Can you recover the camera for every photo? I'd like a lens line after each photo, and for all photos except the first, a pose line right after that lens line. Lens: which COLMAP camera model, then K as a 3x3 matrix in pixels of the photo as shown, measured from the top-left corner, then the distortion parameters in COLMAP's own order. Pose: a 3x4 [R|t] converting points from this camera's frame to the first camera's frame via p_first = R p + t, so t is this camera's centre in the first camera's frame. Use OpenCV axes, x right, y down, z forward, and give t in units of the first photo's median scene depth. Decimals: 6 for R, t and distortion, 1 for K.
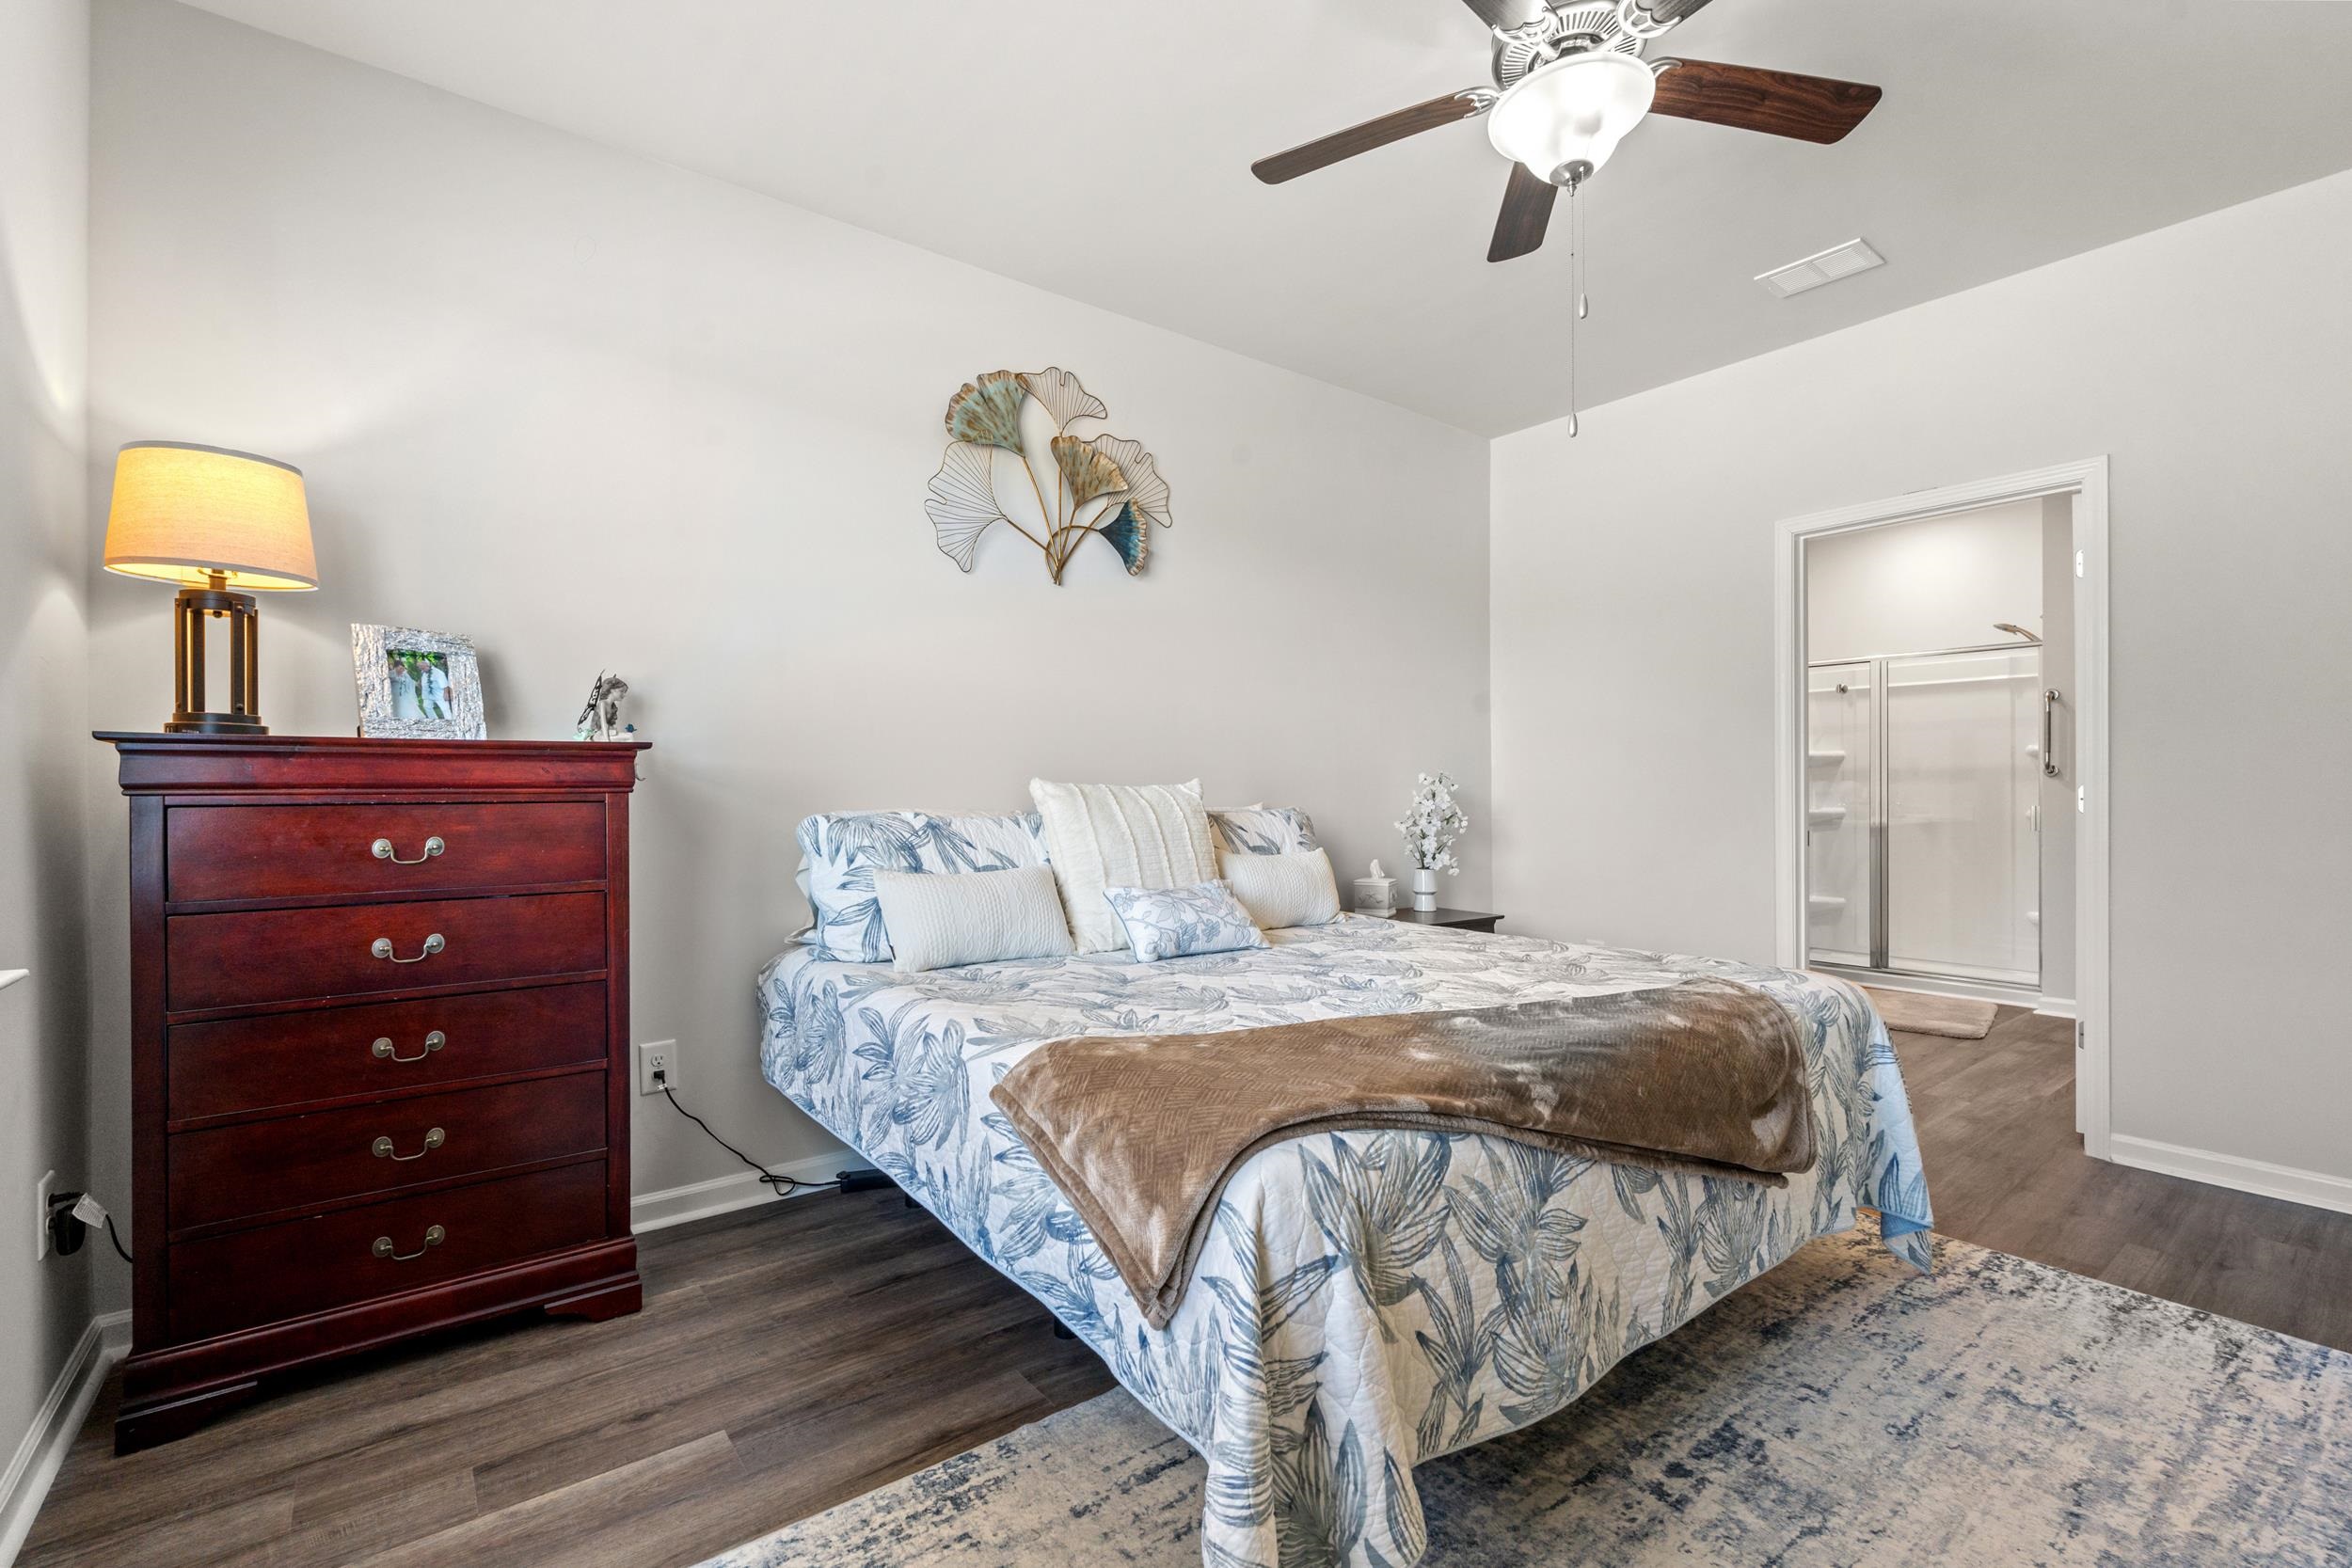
lens RADIAL K [[1022.0, 0, 1189.8], [0, 1022.0, 789.6], [0, 0, 1]] dist [-0.002880, -0.000343]
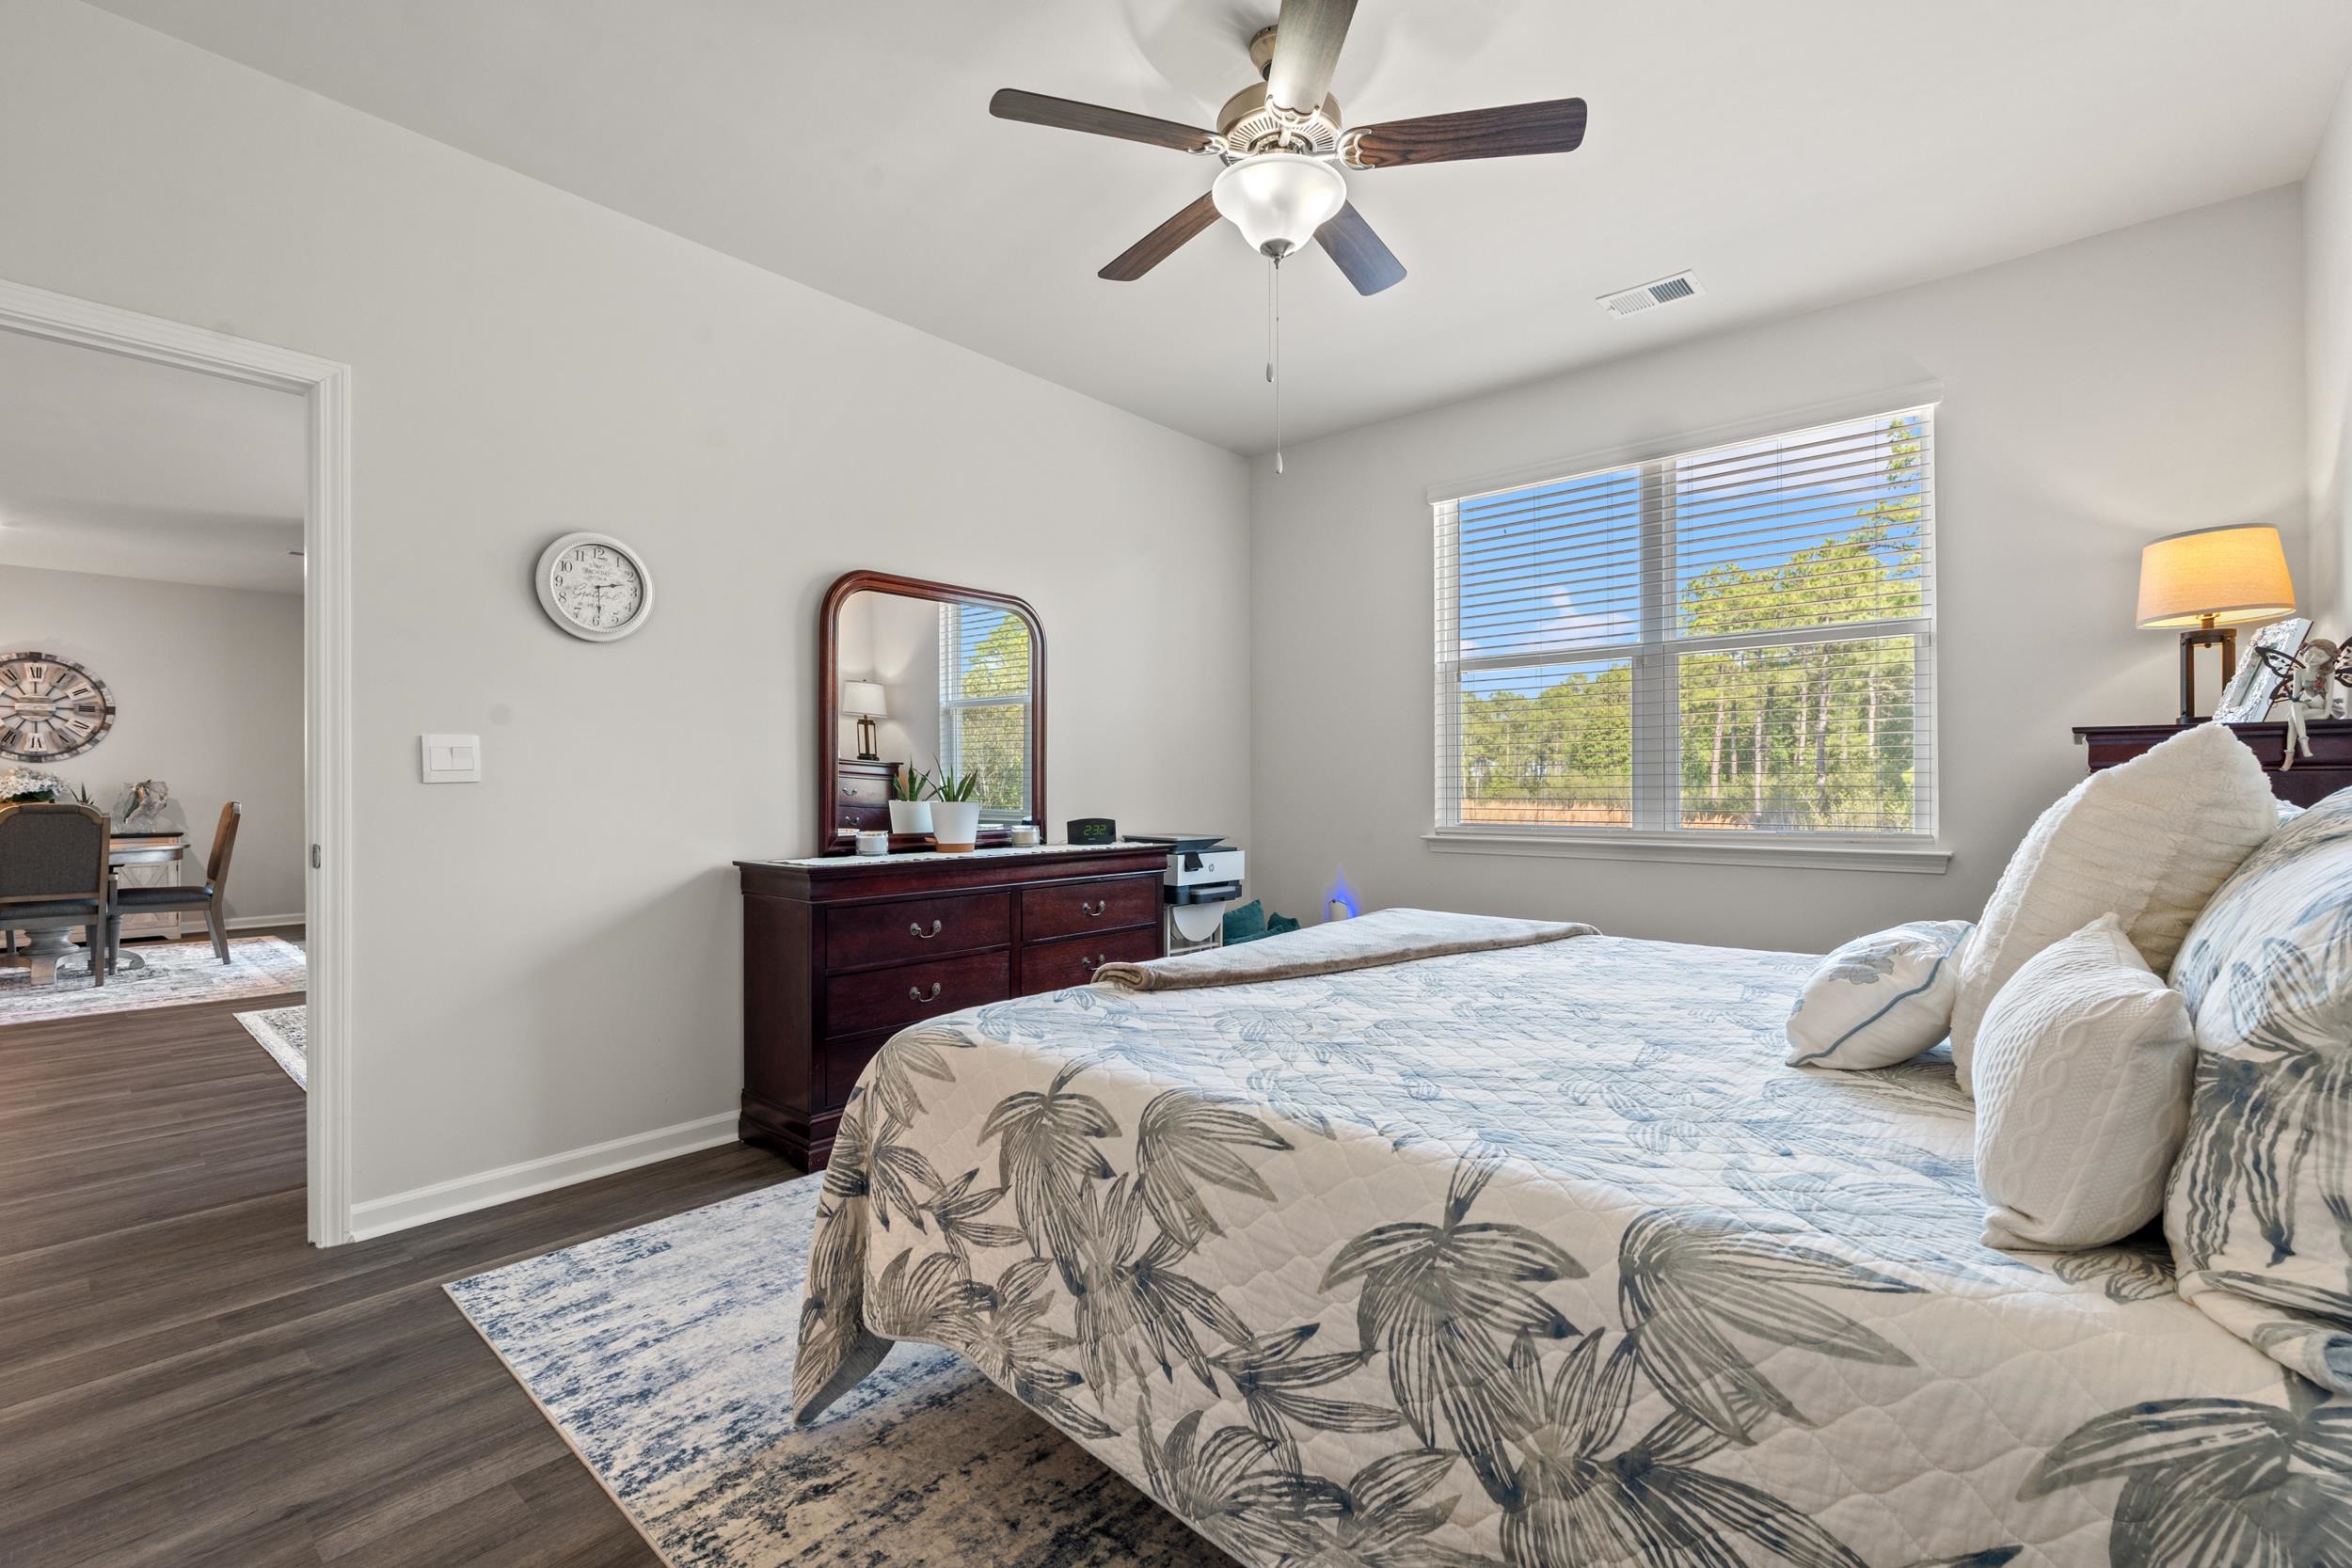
lens RADIAL K [[1022.0, 0, 1189.8], [0, 1022.0, 789.6], [0, 0, 1]] dist [-0.002880, -0.000343]
pose [[-0.979826, 0.005092, -0.199788, 0.669540], [0.005303, 0.999986, -0.000522, 0.016759], [0.199782, -0.001571, -0.979839, 1.996828]]
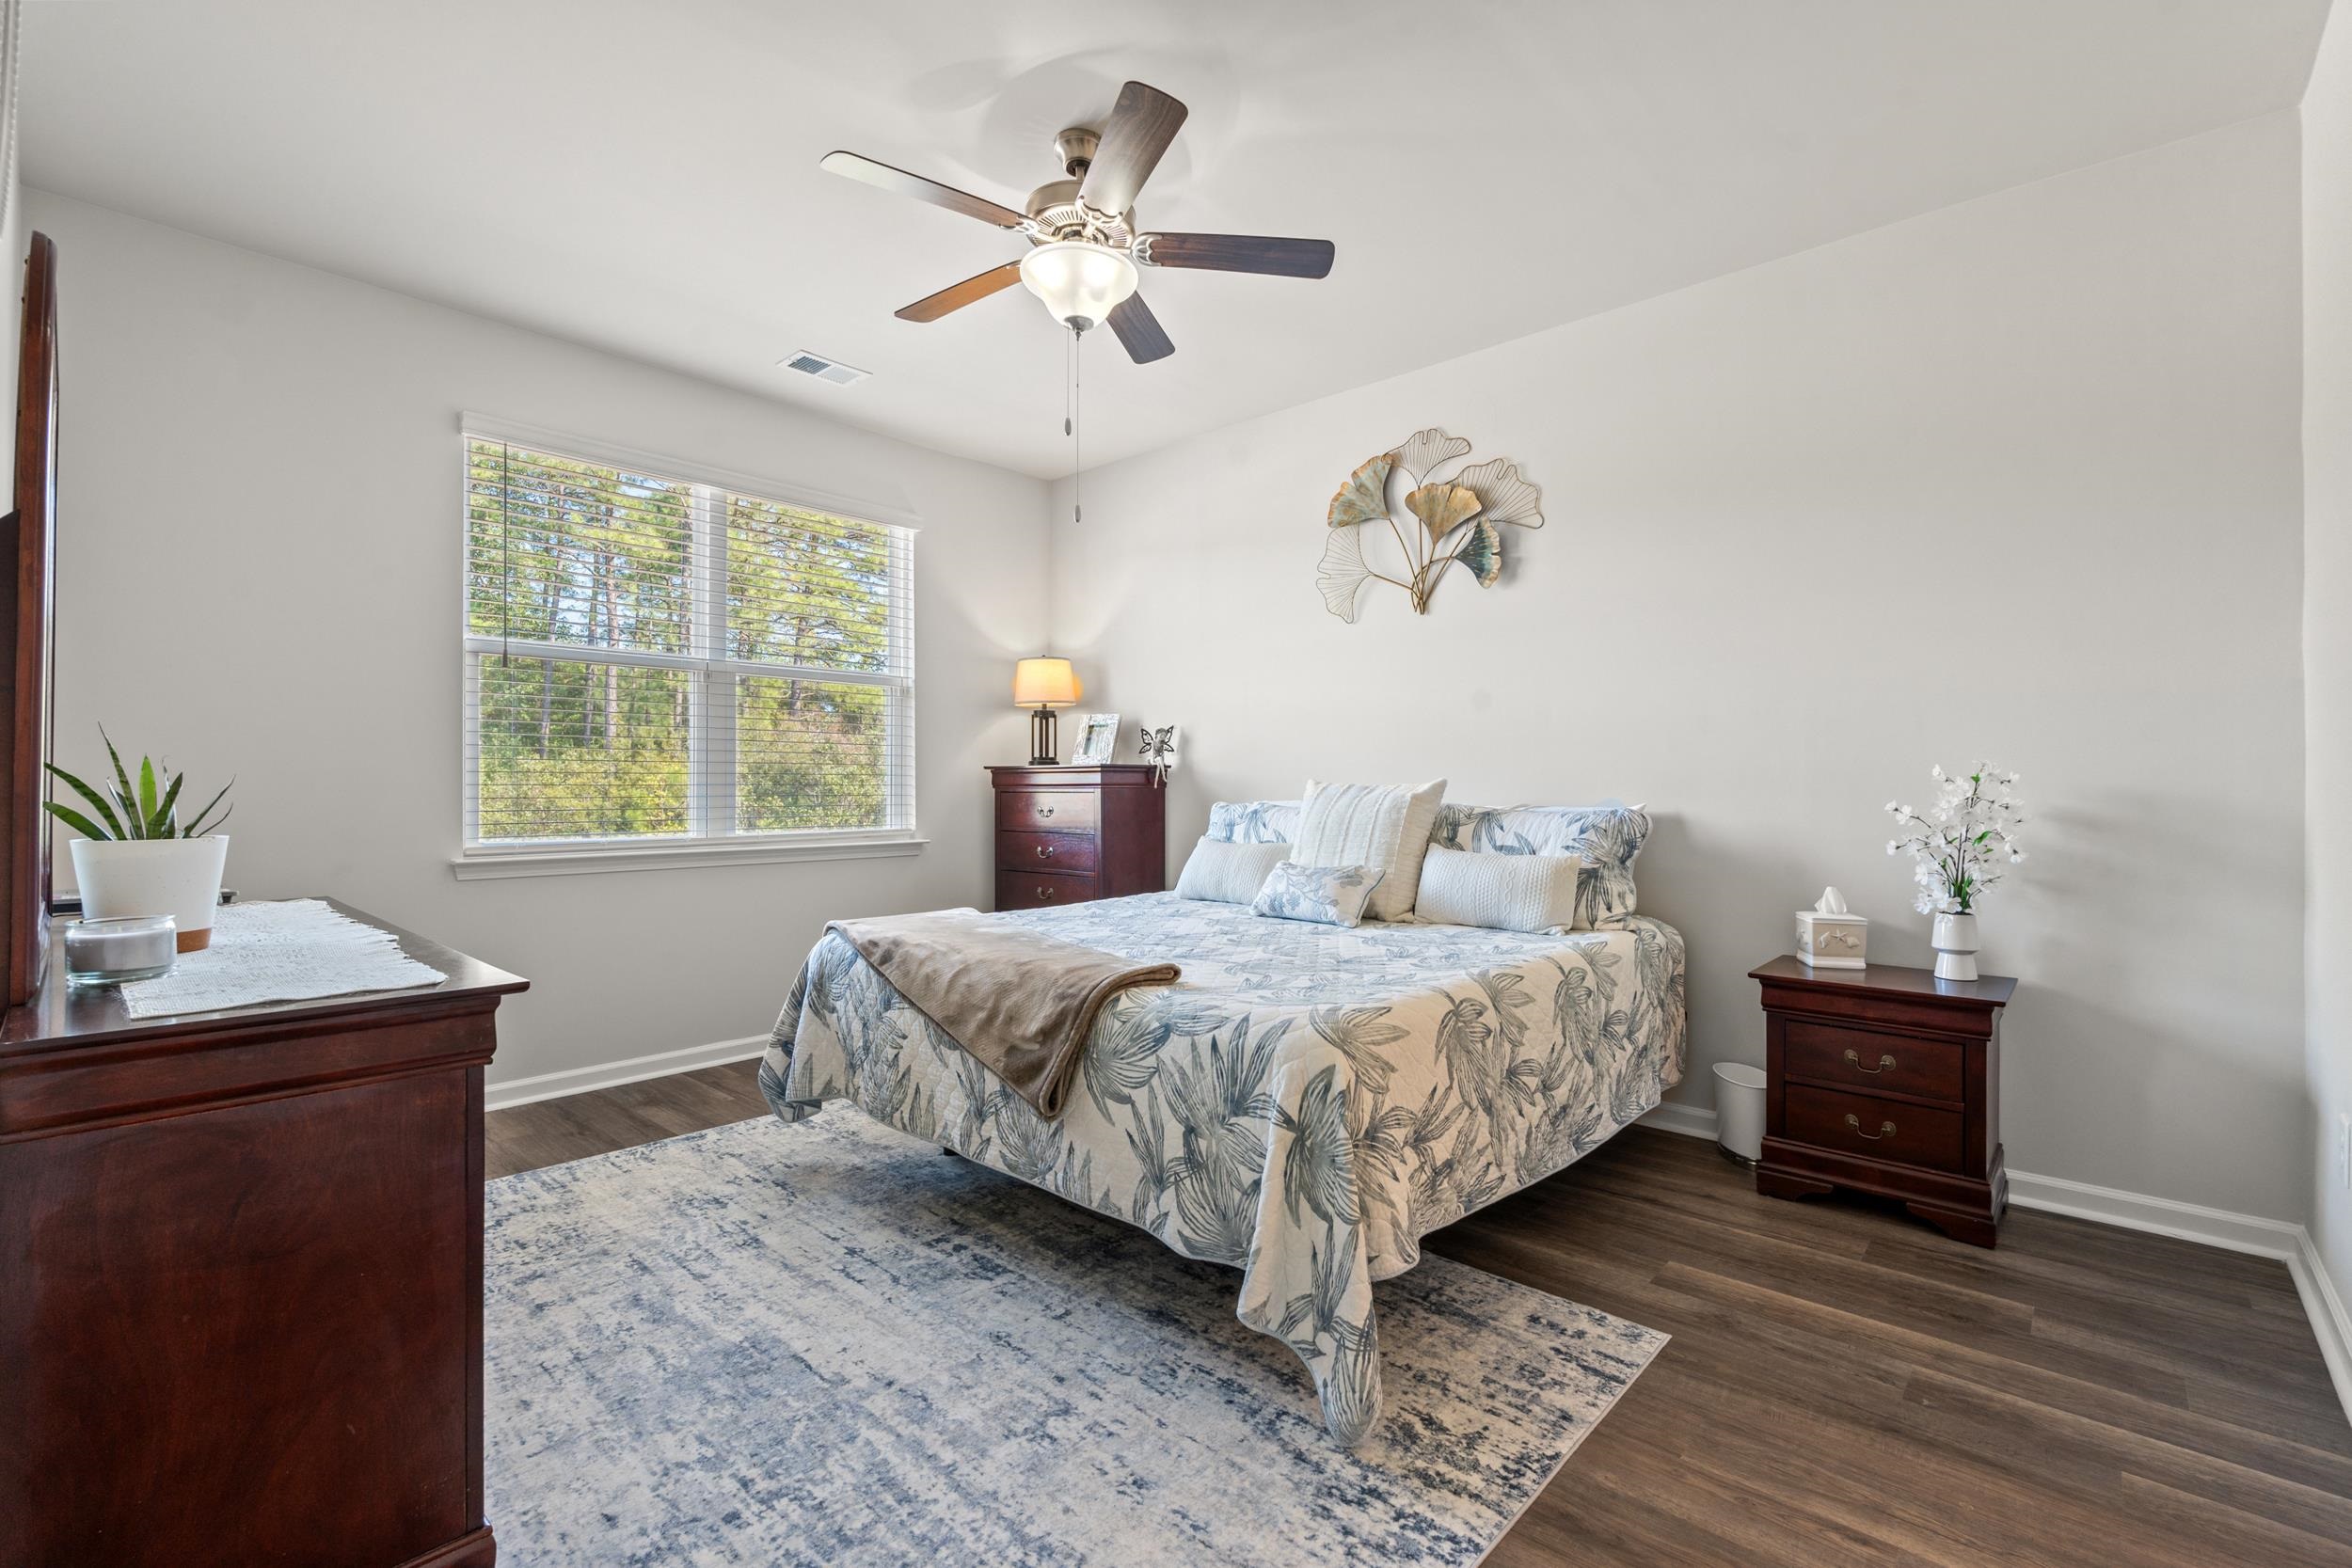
lens RADIAL K [[1022.0, 0, 1189.8], [0, 1022.0, 789.6], [0, 0, 1]] dist [-0.002880, -0.000343]
pose [[0.184655, 0.003772, -0.982796, 1.598449], [-0.000507, 0.999993, 0.003743, -0.004340], [0.982803, -0.000193, 0.184656, 0.842830]]
